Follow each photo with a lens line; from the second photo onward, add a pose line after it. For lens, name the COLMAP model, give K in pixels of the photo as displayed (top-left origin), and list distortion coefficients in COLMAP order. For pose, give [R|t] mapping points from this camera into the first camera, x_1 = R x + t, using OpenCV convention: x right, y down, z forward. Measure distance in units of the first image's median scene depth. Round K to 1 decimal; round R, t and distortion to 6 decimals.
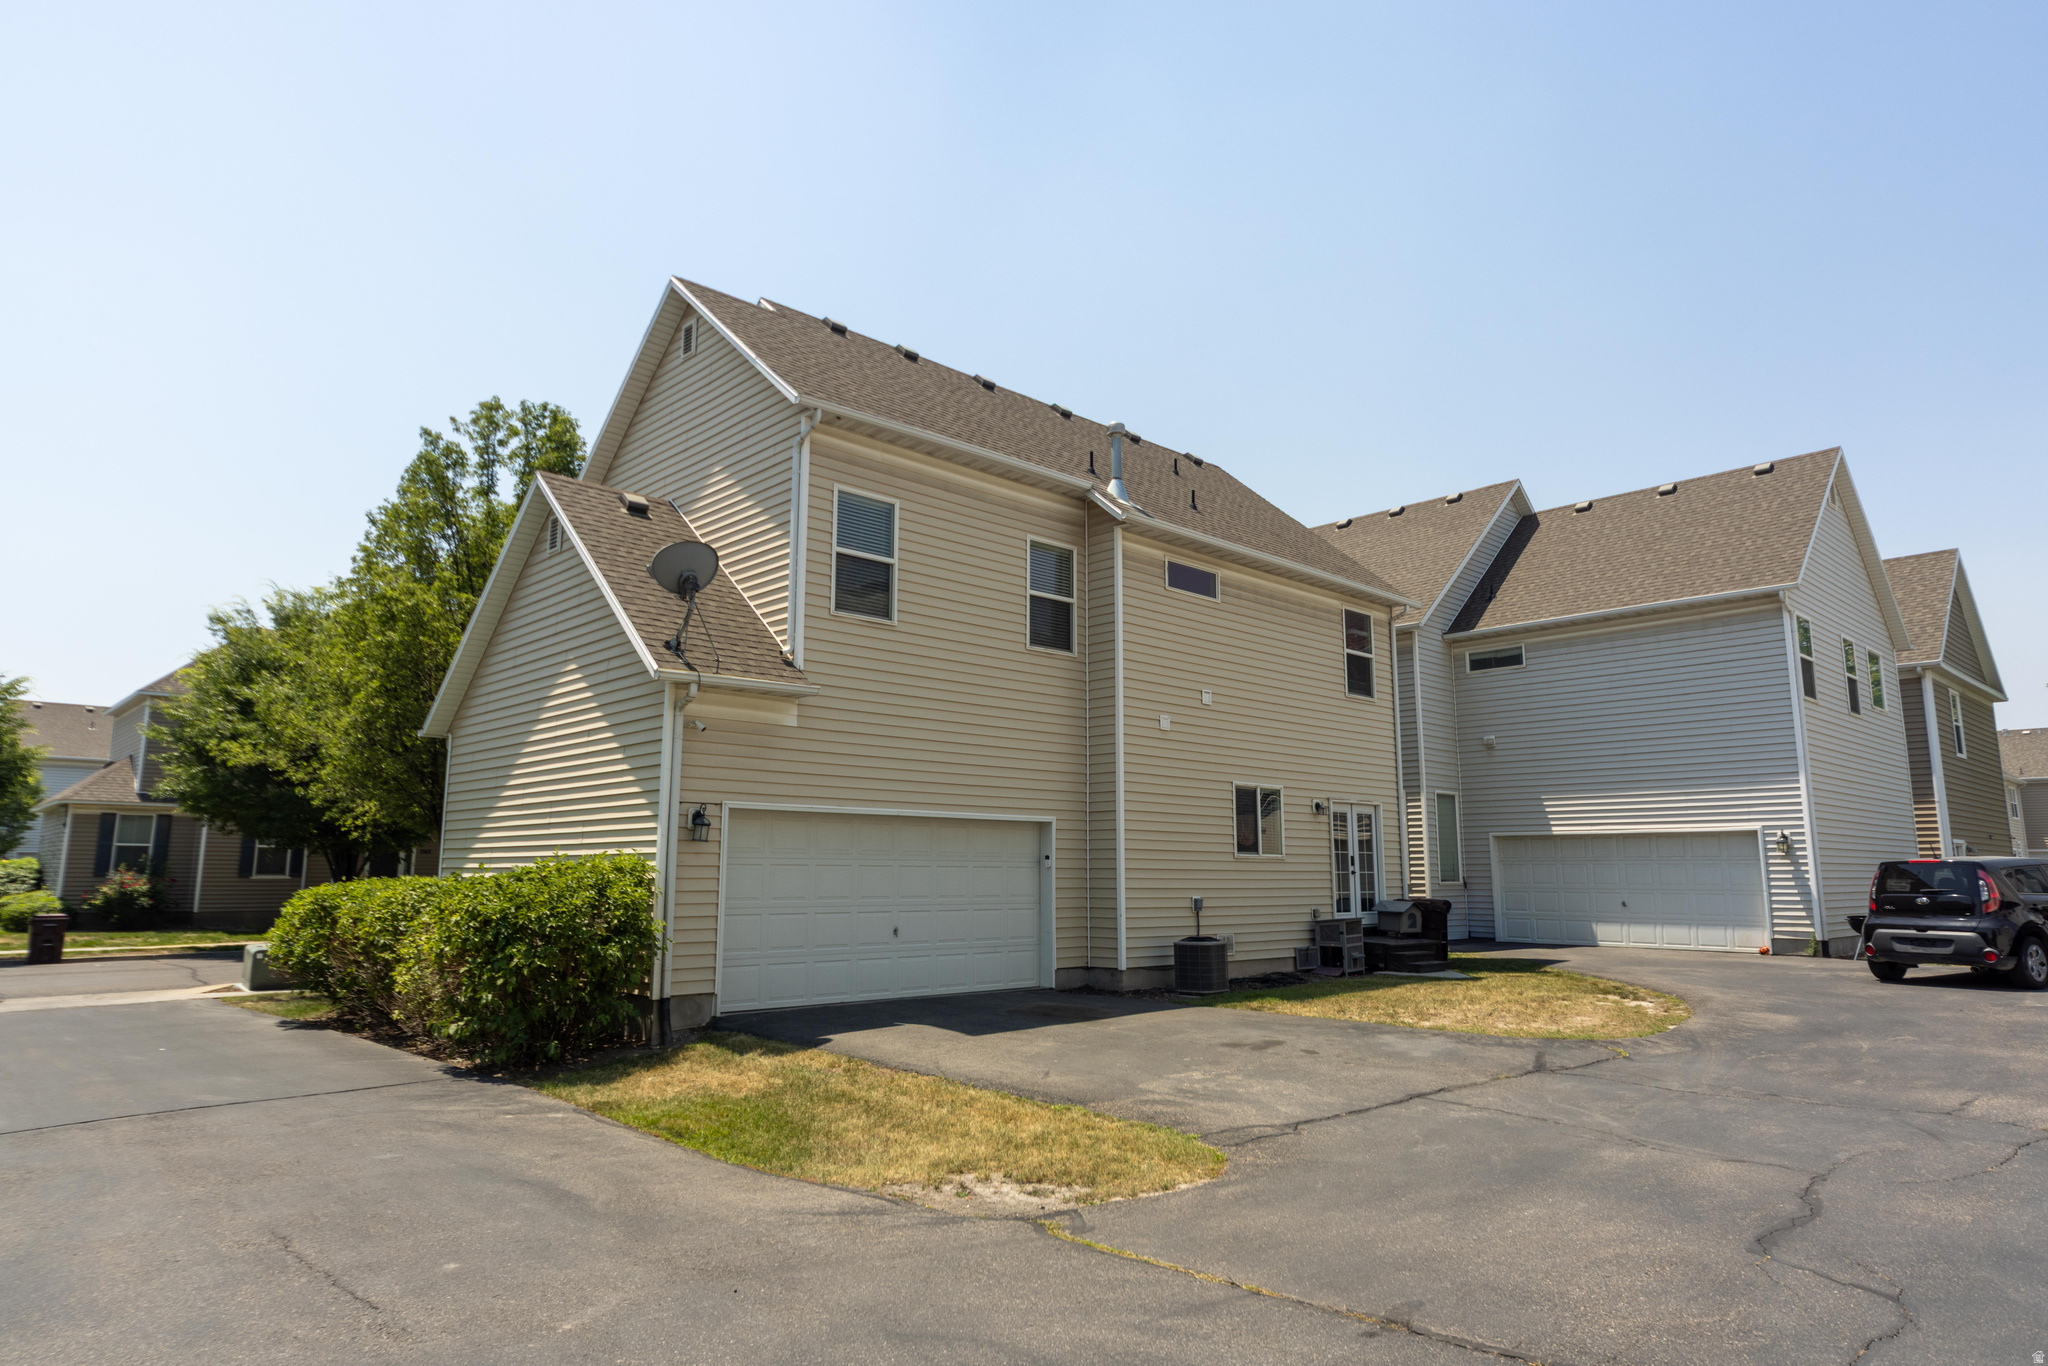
lens RADIAL K [[1227.3, 0, 1023.5], [0, 1227.3, 680.0], [0, 0, 1]] dist [0.007615, 0.000283]
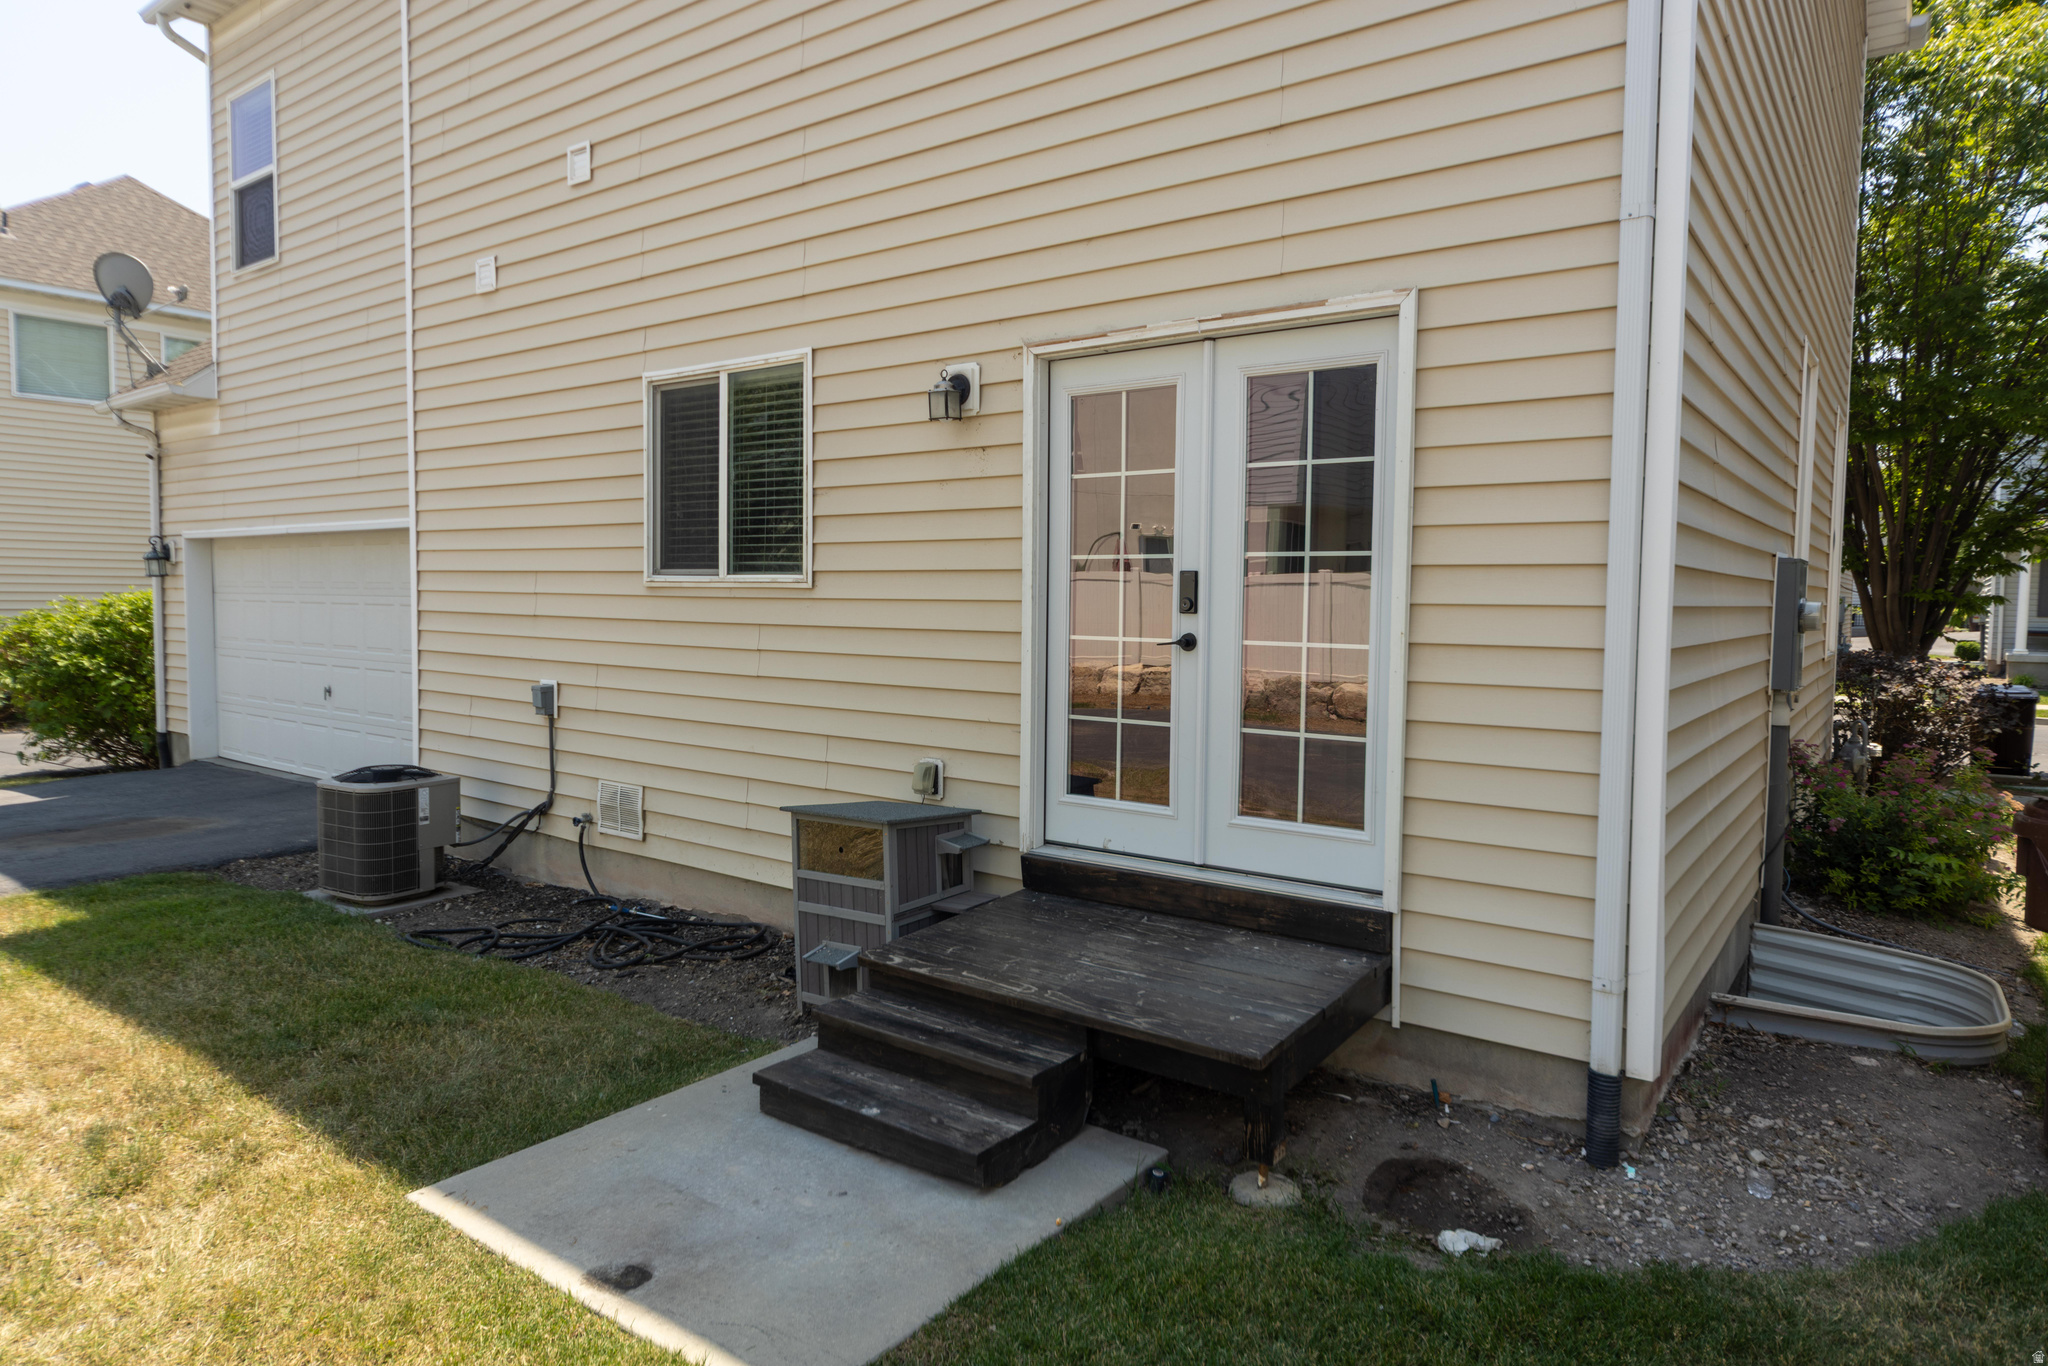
lens RADIAL K [[1227.3, 0, 1022.4], [0, 1227.3, 683.0], [0, 0, 1]] dist [0.007615, 0.000283]
pose [[0.166537, 0.073763, -0.983272, 0.541009], [0.150417, 0.983626, 0.099265, 0.149615], [0.974495, -0.164432, 0.152715, 1.020928]]
